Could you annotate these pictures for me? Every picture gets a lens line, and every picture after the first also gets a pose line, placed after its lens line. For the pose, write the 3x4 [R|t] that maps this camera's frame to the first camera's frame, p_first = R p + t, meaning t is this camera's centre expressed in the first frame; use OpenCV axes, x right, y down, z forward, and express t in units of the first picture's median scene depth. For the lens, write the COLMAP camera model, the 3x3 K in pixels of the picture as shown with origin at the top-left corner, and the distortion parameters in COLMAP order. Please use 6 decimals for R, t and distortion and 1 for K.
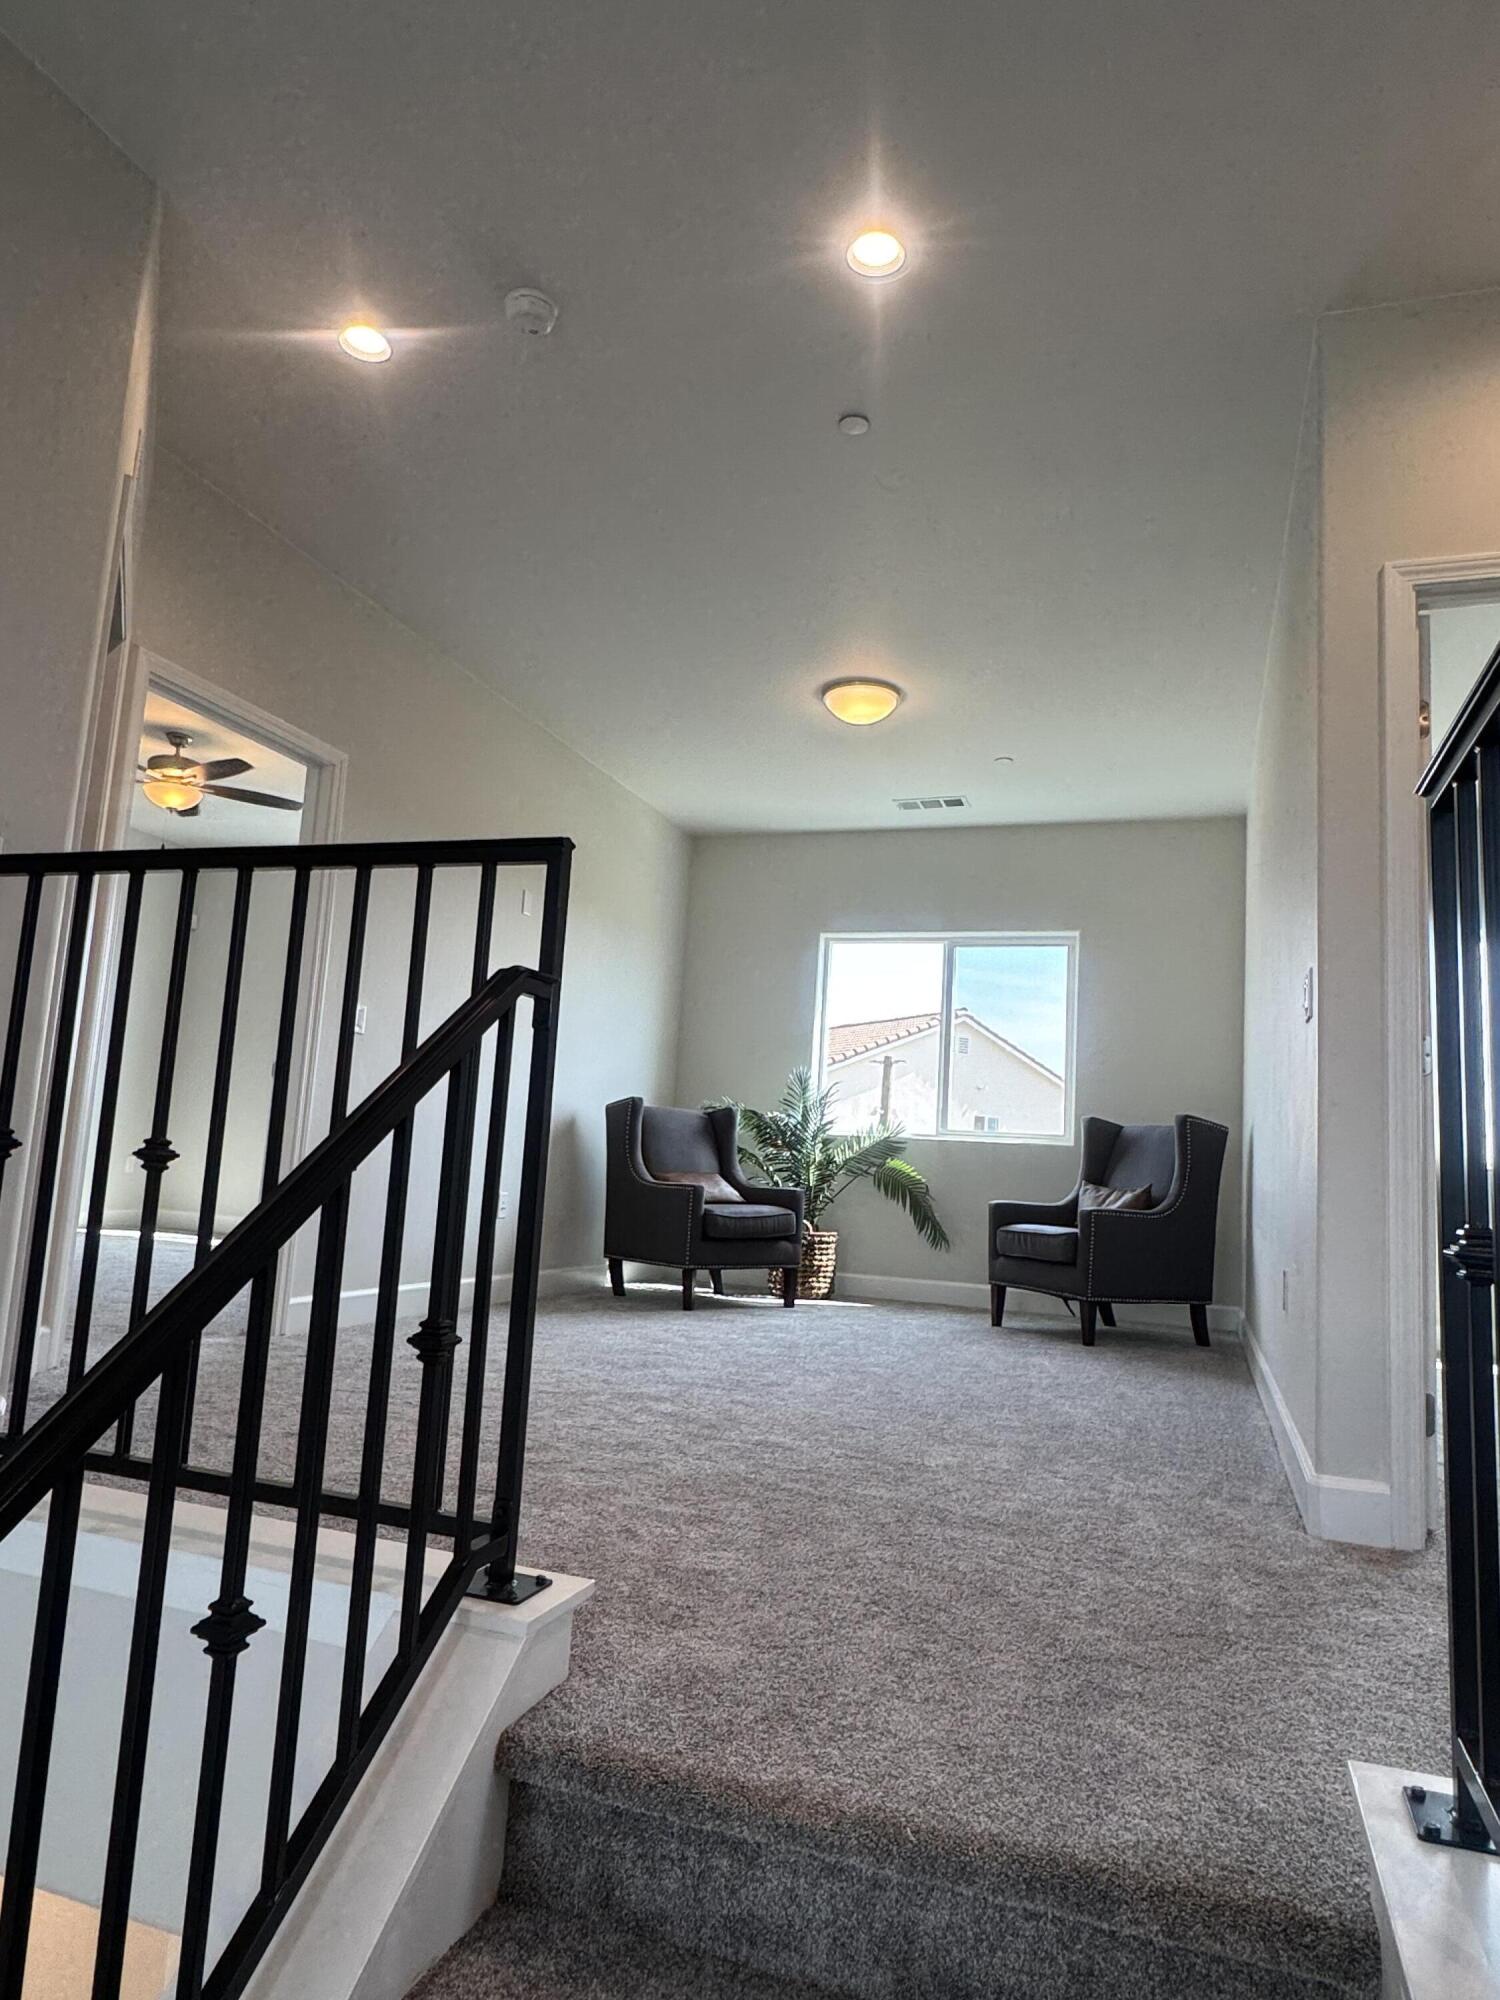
lens RADIAL K [[1255.8, 0, 747.3], [0, 1255.8, 998.2], [0, 0, 1]] dist [0.004542, 0.001422]
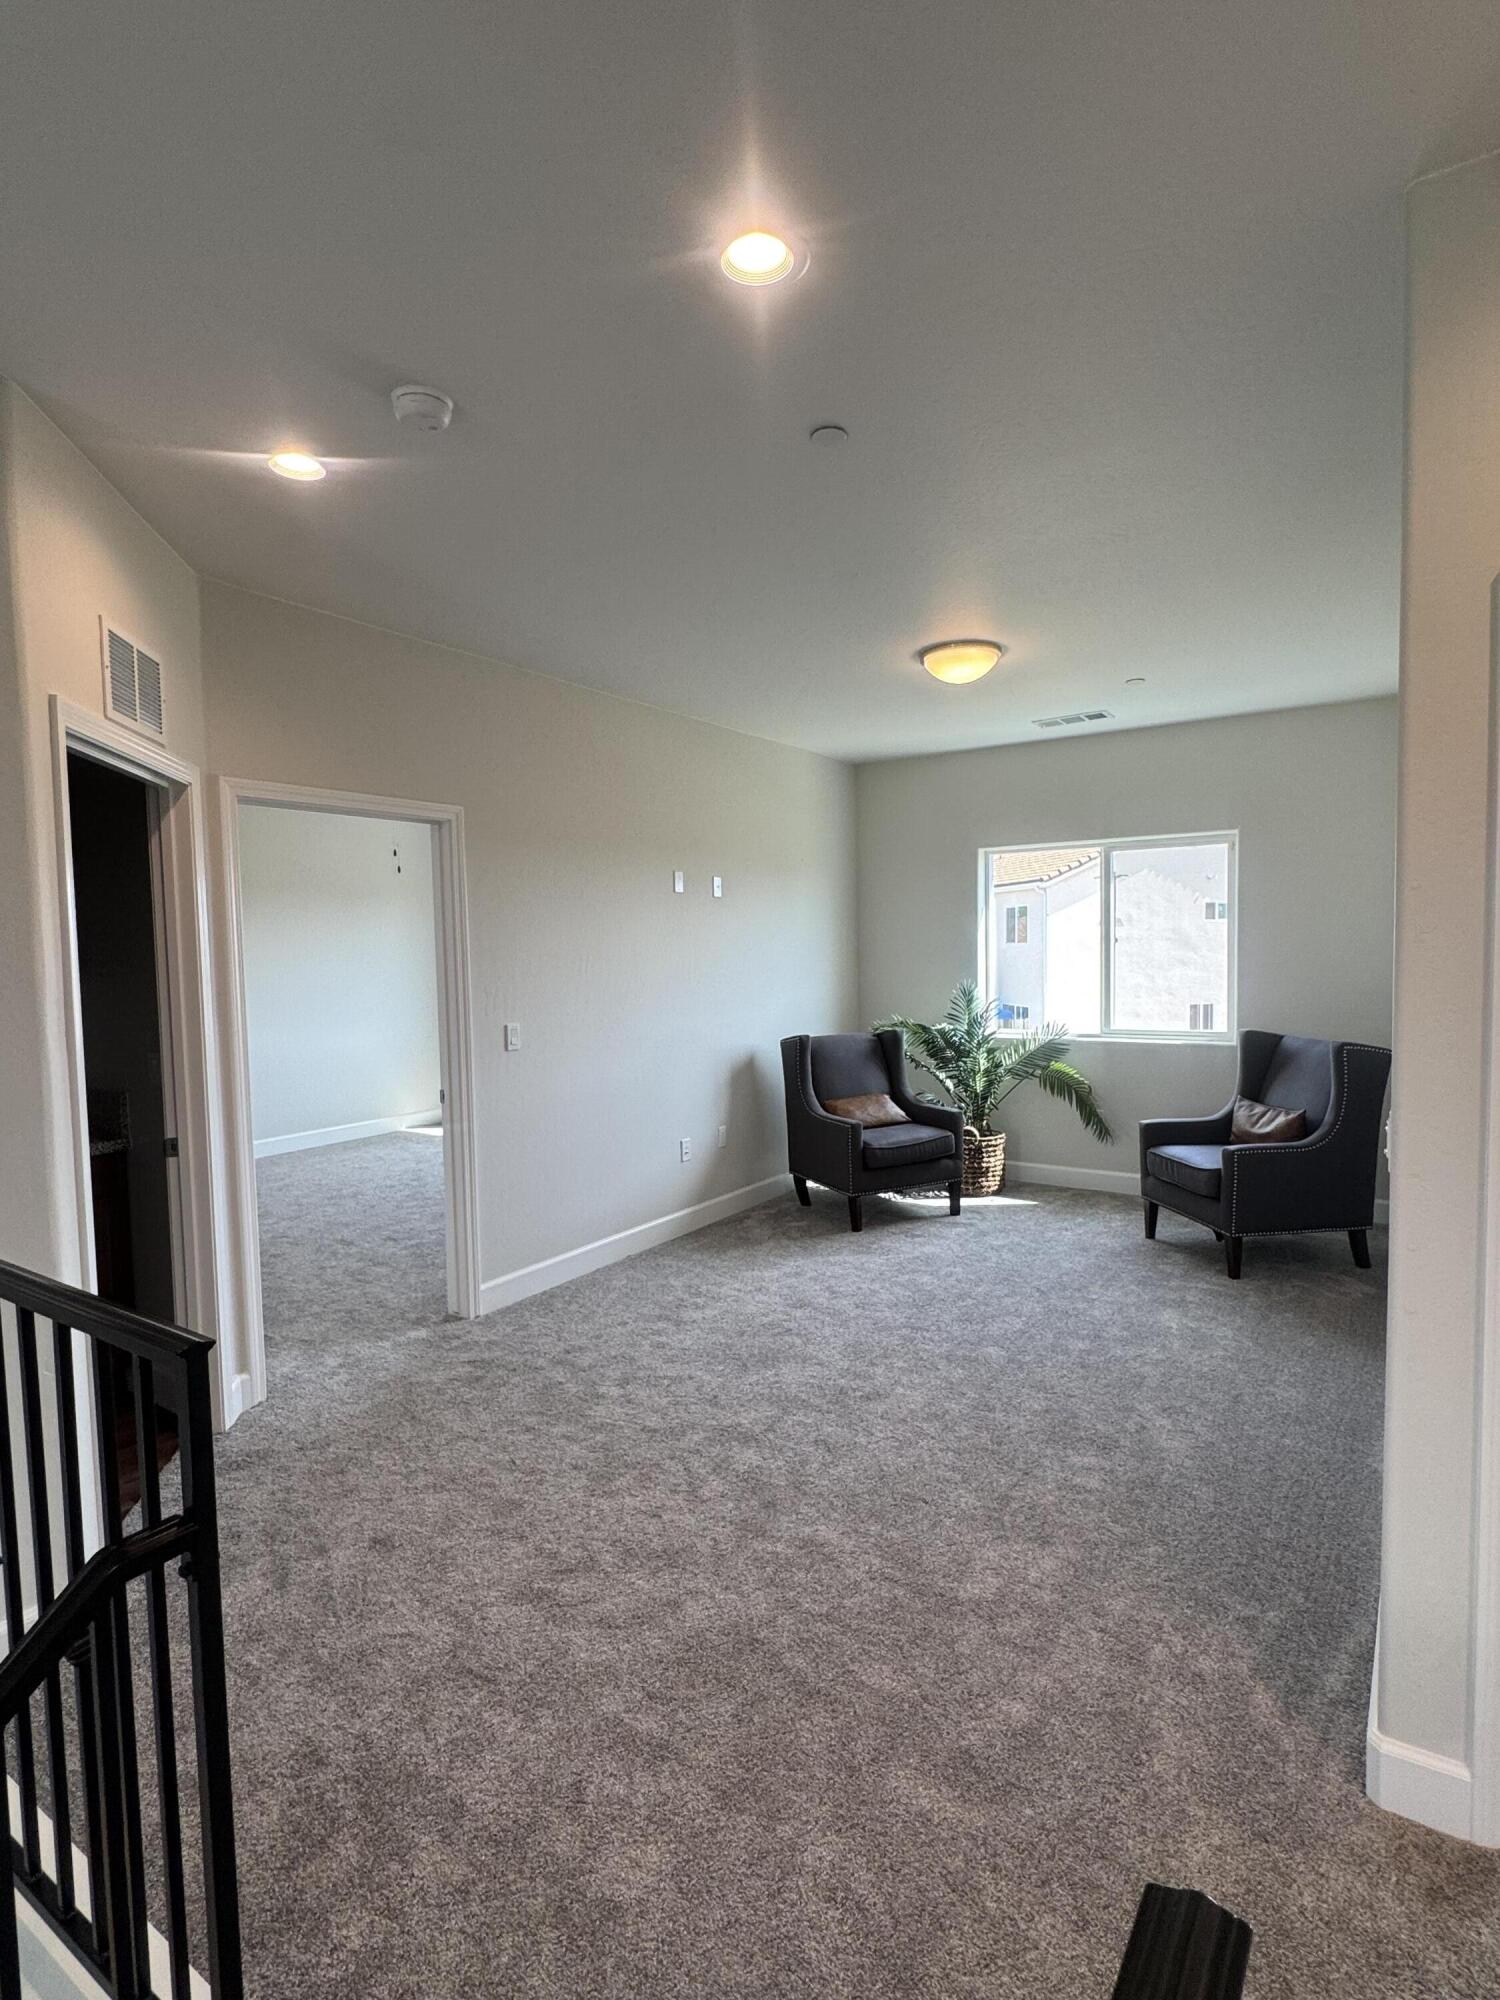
lens RADIAL K [[1021.2, 0, 753.0], [0, 1021.2, 1002.5], [0, 0, 1]] dist [0.000417, -0.000502]
pose [[0.965456, -0.064908, -0.252354, 0.094719], [0.109751, 0.979675, 0.167902, -0.102209], [0.236327, -0.189798, 0.952957, 0.126123]]
